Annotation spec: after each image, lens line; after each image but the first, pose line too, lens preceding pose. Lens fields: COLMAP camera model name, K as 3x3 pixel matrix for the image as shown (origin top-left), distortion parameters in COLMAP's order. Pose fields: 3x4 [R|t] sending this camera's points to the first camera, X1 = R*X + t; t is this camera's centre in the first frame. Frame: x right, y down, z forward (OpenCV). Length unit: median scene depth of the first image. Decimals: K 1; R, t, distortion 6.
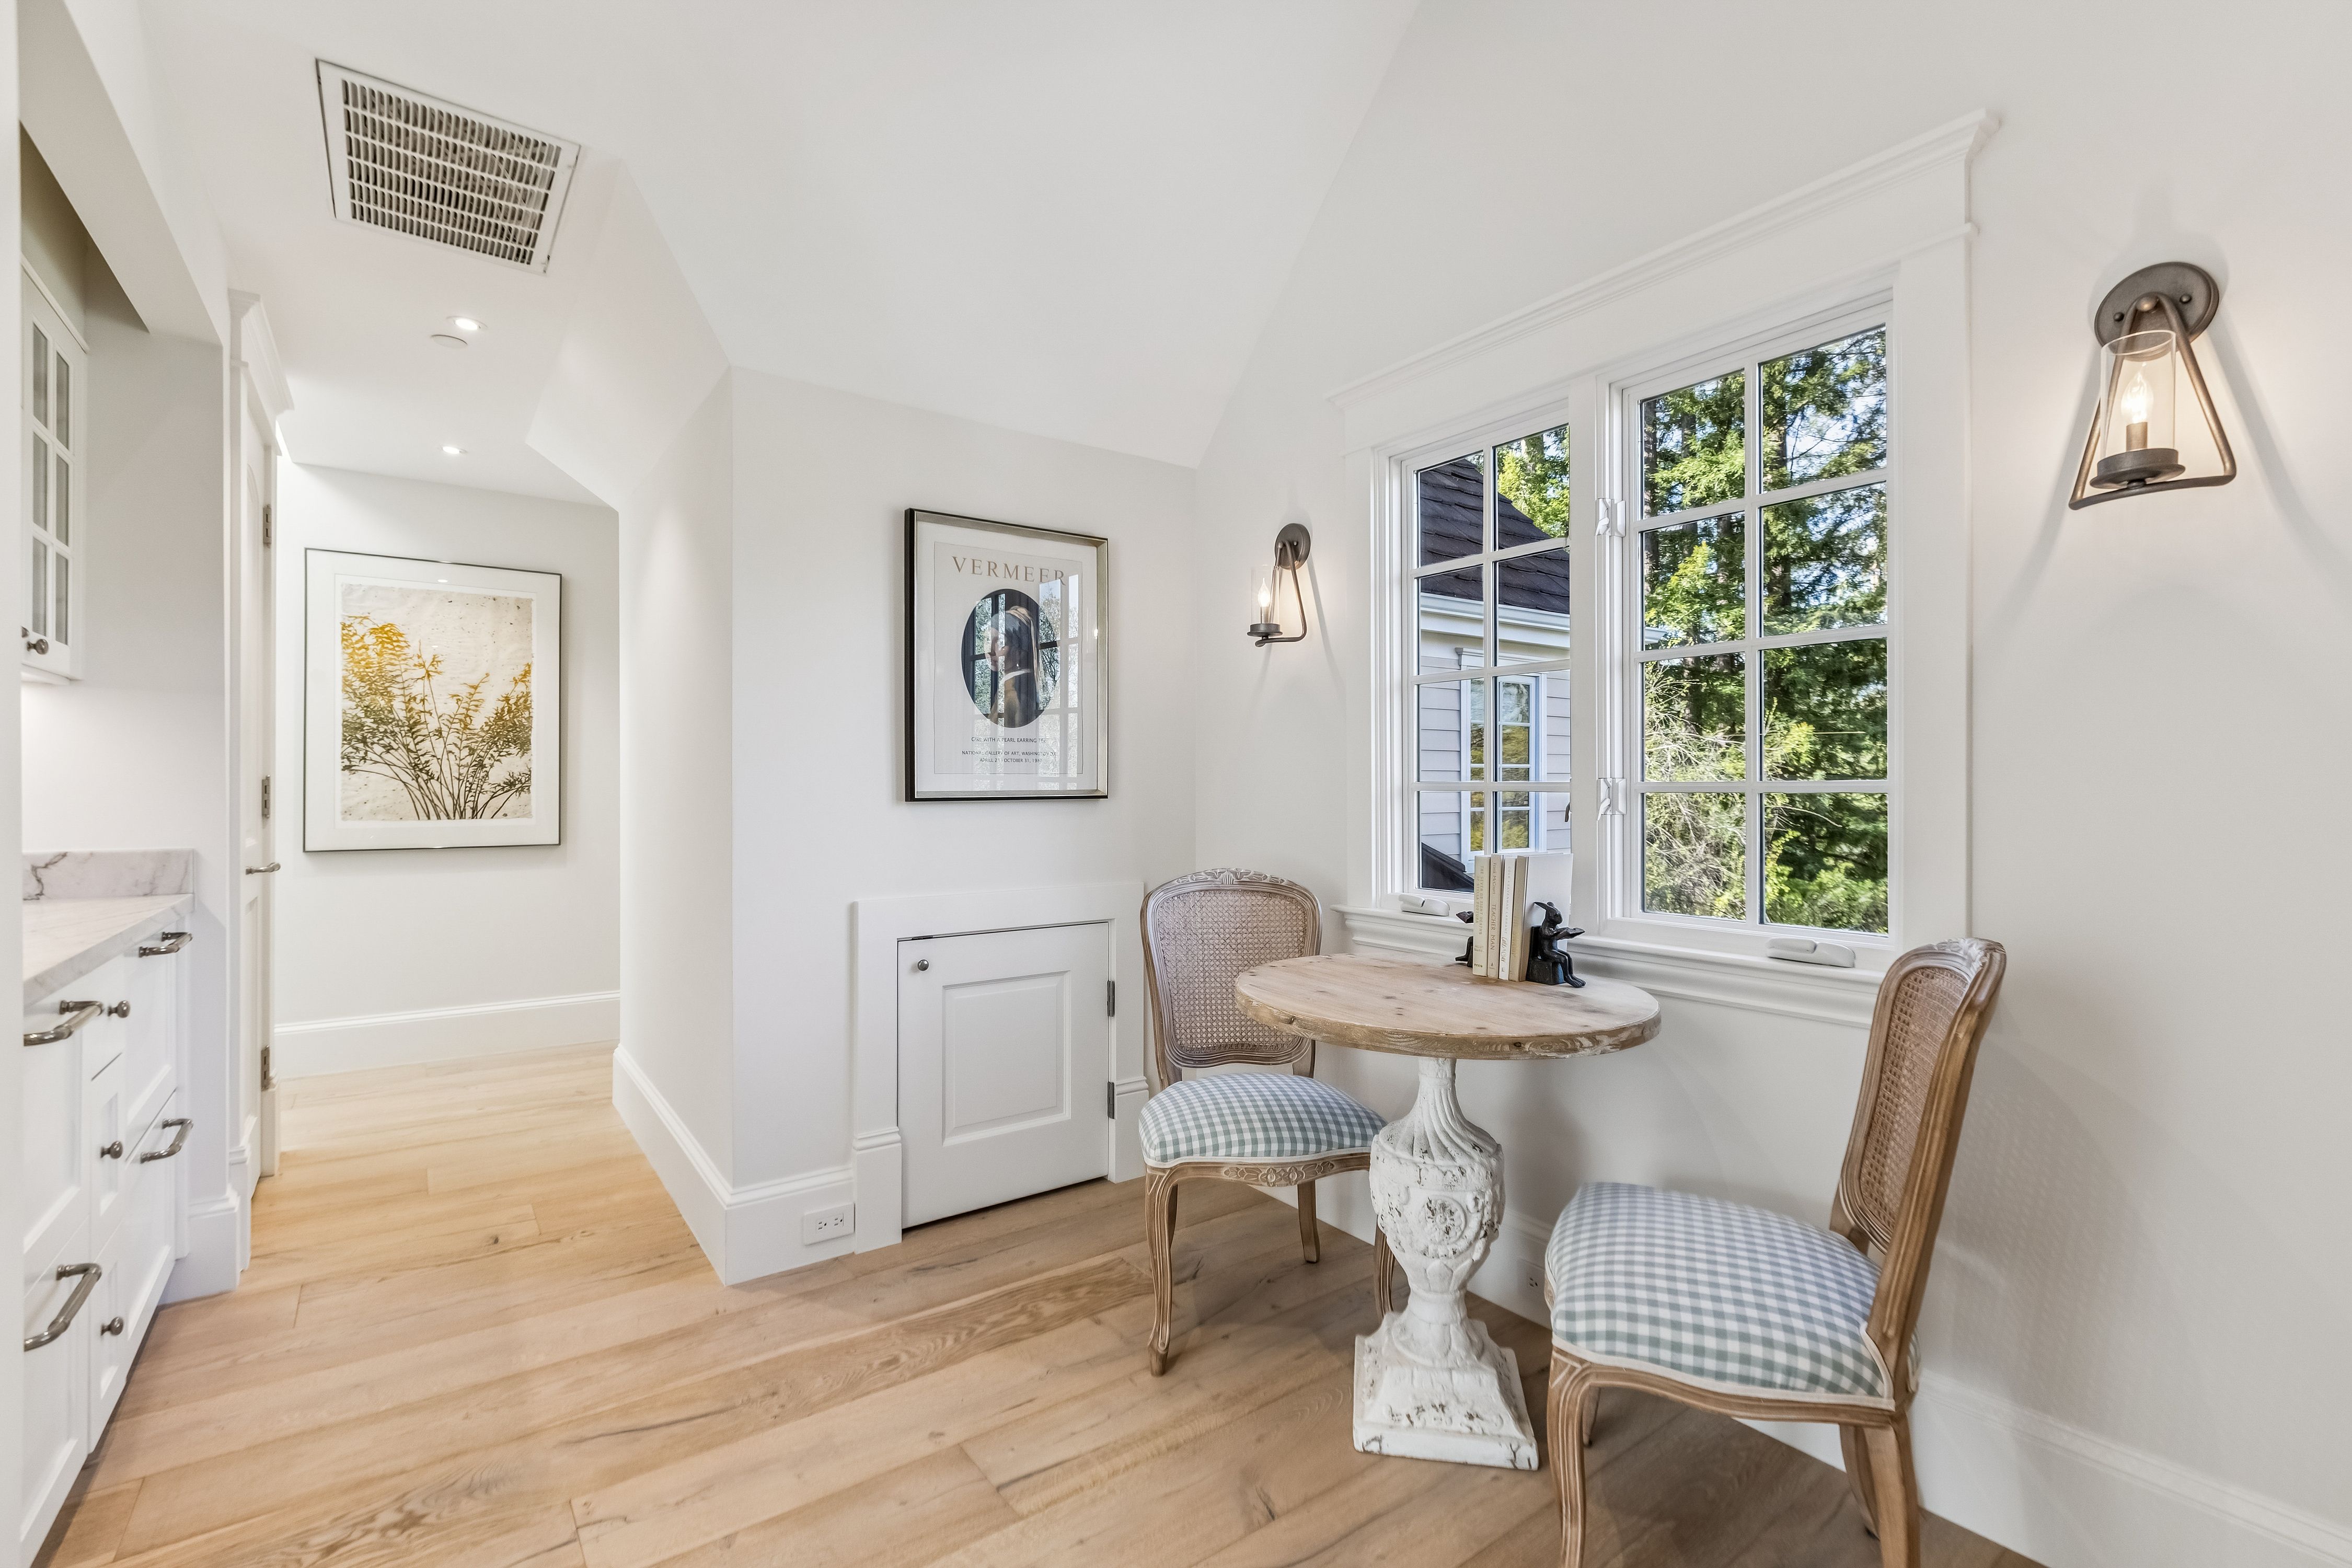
lens RADIAL K [[1037.6, 0, 1182.3], [0, 1037.6, 783.4], [0, 0, 1]] dist [-0.005074, -0.000433]
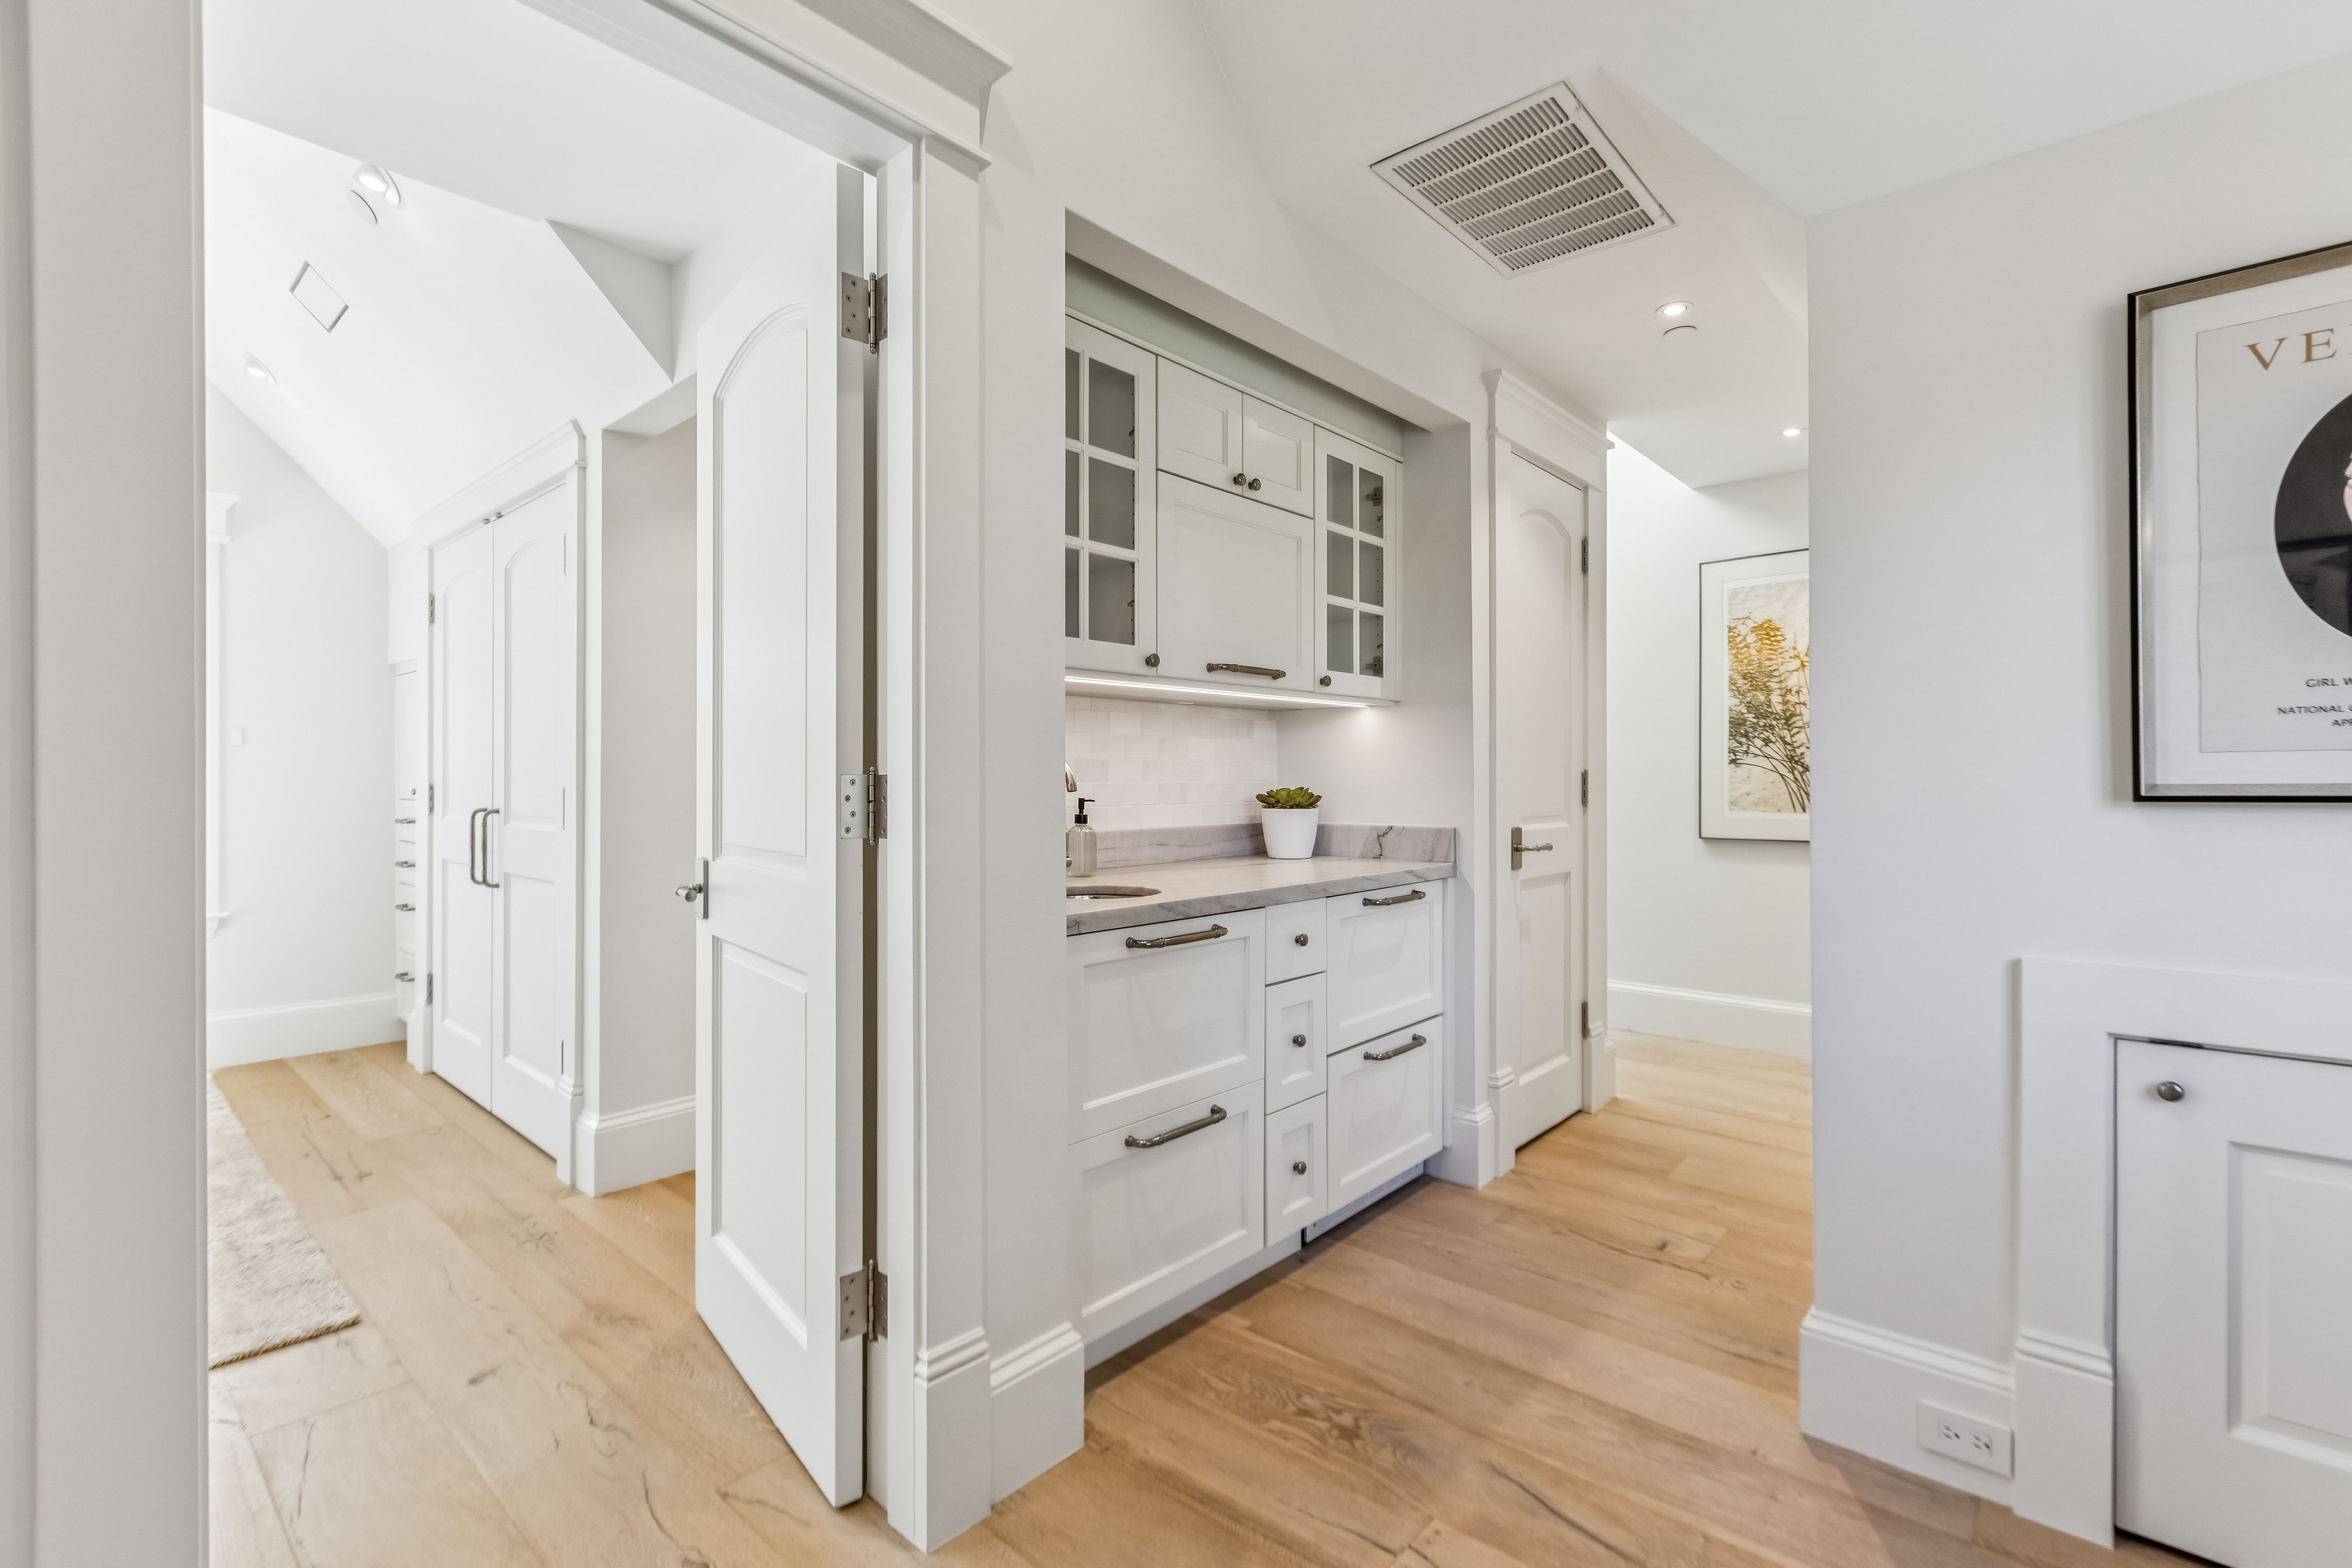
lens RADIAL K [[1037.6, 0, 1182.1], [0, 1037.6, 782.0], [0, 0, 1]] dist [-0.005074, -0.000433]
pose [[0.210605, 0.001631, -0.977570, 0.188789], [0.003300, 0.999992, 0.002379, 0.002852], [0.977566, -0.003727, 0.210598, 0.357559]]
